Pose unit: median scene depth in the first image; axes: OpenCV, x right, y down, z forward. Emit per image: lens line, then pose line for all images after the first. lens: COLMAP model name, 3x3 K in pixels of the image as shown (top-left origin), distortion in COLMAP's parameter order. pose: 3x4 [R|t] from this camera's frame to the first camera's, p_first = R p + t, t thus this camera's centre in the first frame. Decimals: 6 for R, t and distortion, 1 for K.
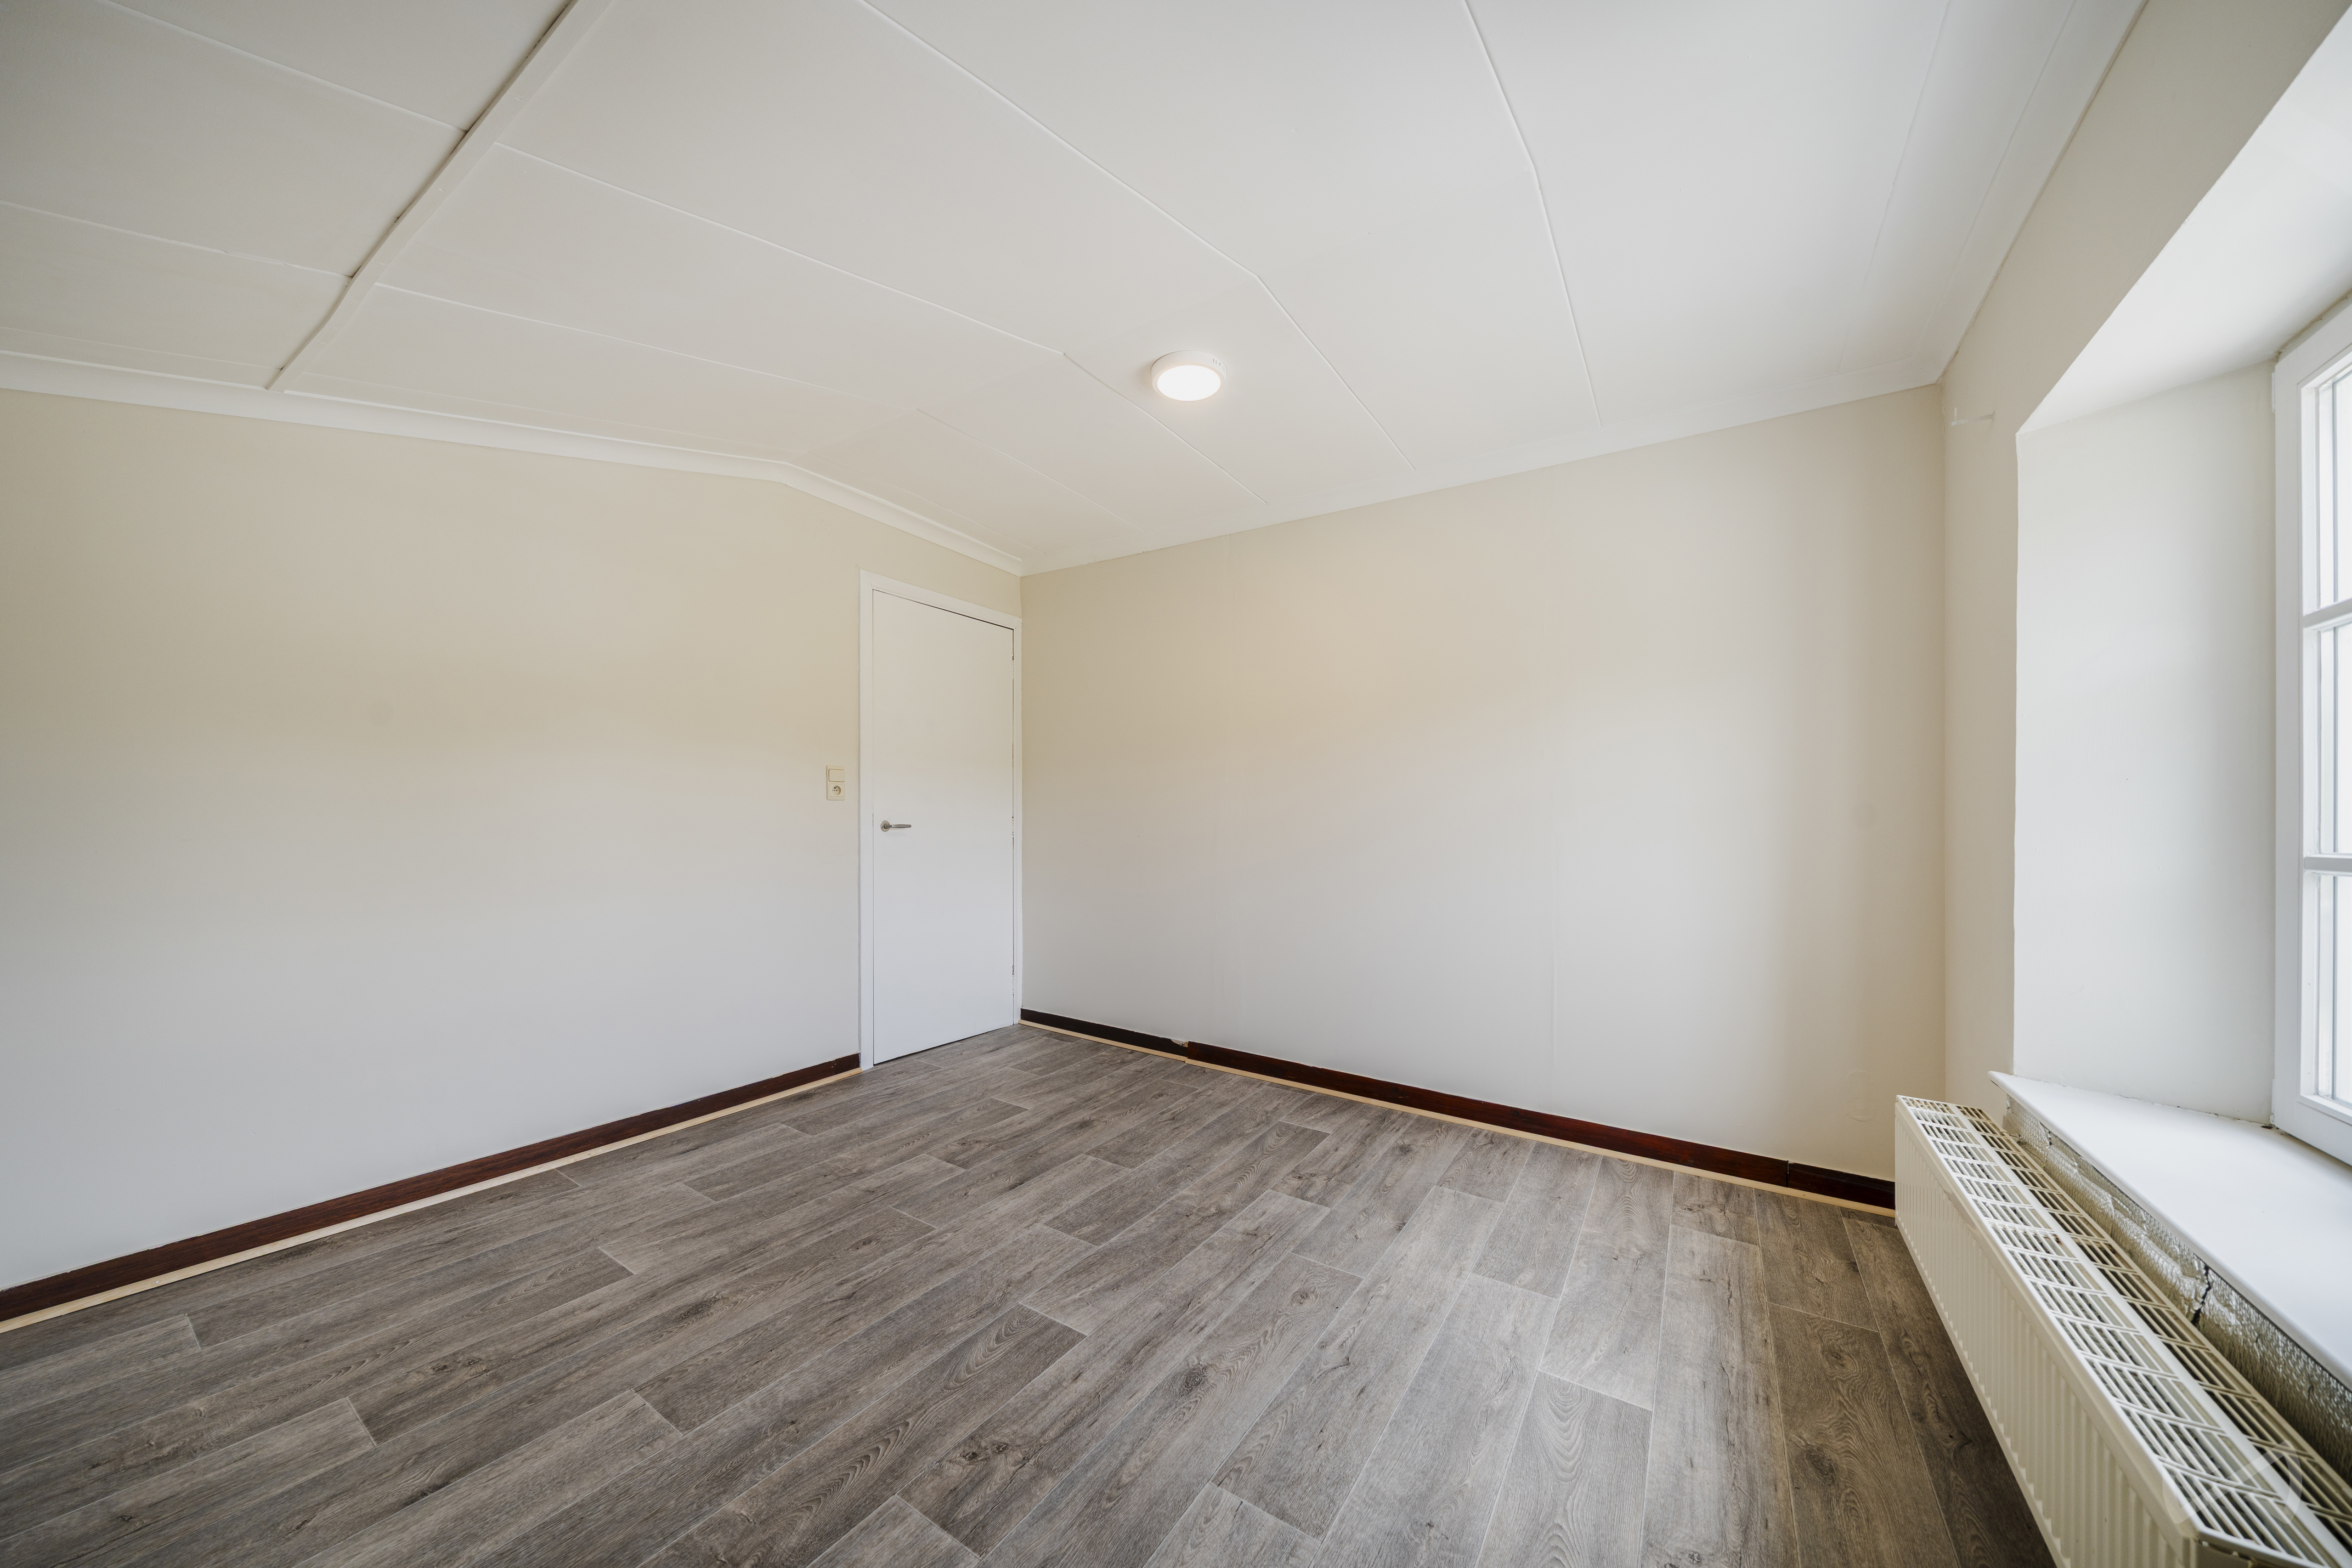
lens RADIAL K [[789.1, 0, 1177.9], [0, 789.1, 794.2], [0, 0, 1]] dist [-0.001010, -0.000048]
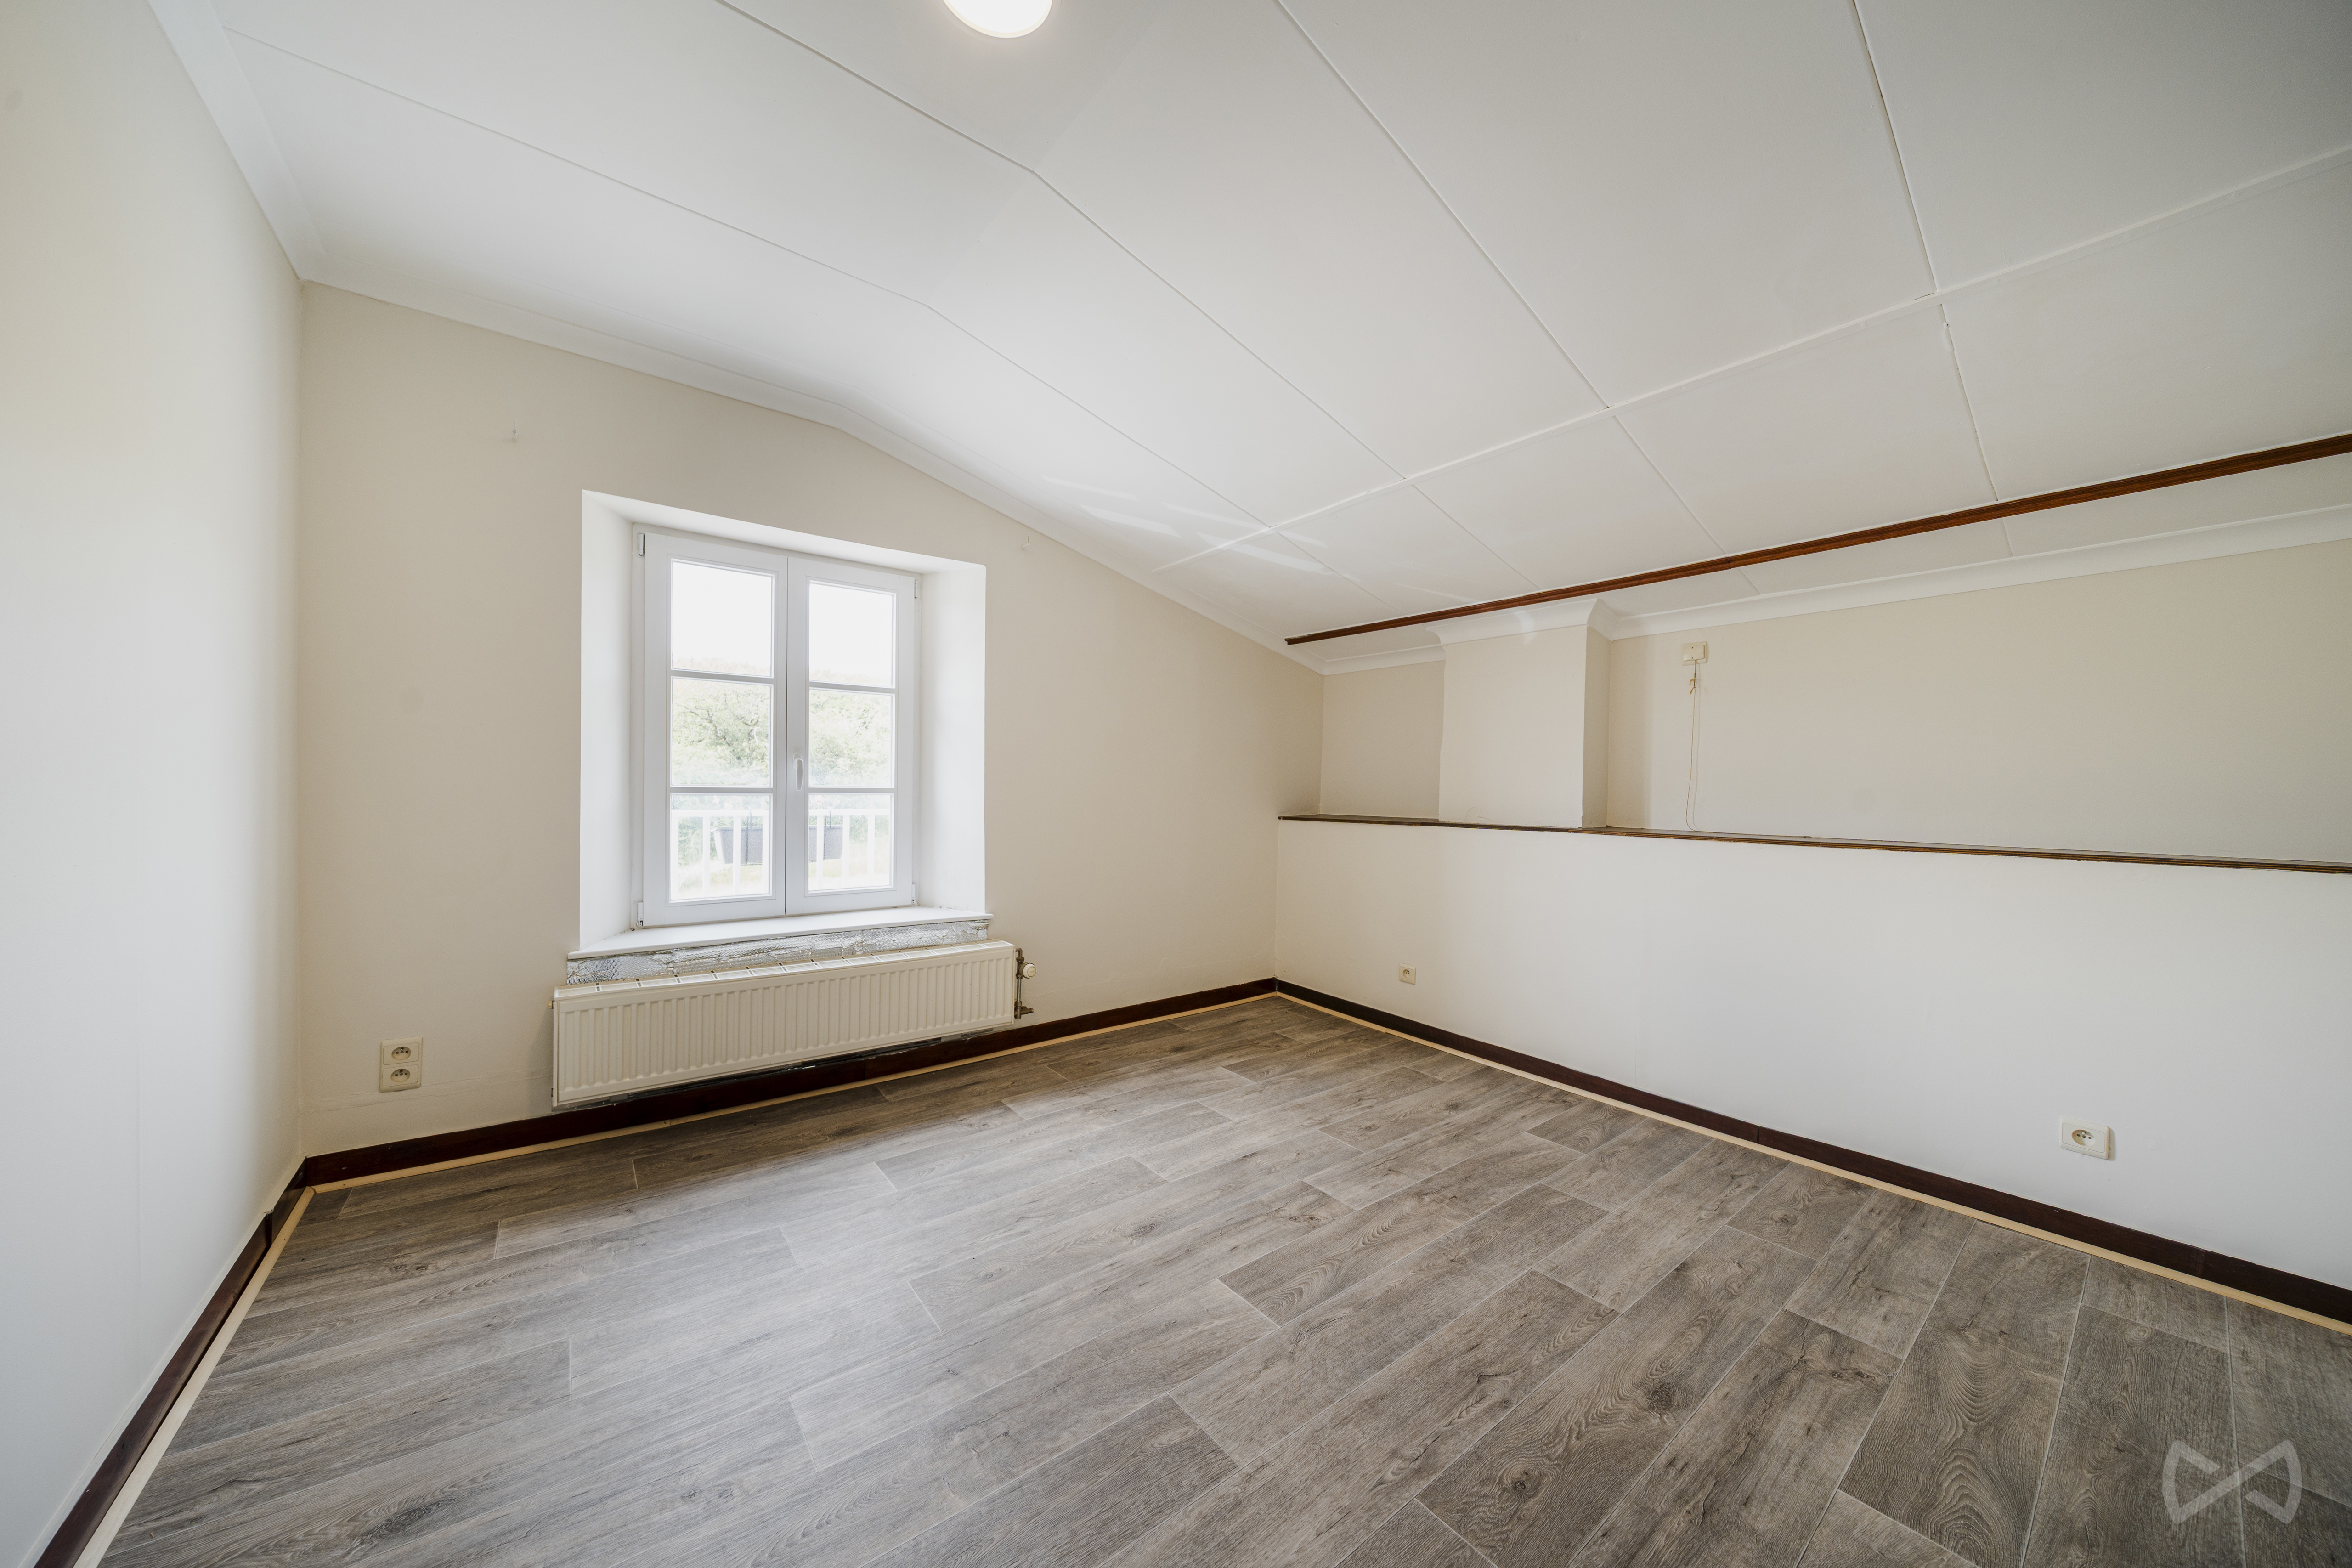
lens RADIAL K [[789.1, 0, 1177.1], [0, 789.1, 792.5], [0, 0, 1]] dist [-0.001010, -0.000048]
pose [[-0.943669, -0.047901, 0.327404, 0.040301], [-0.053464, 0.998538, -0.008007, 0.053438], [-0.326542, -0.025060, -0.944851, 2.012101]]
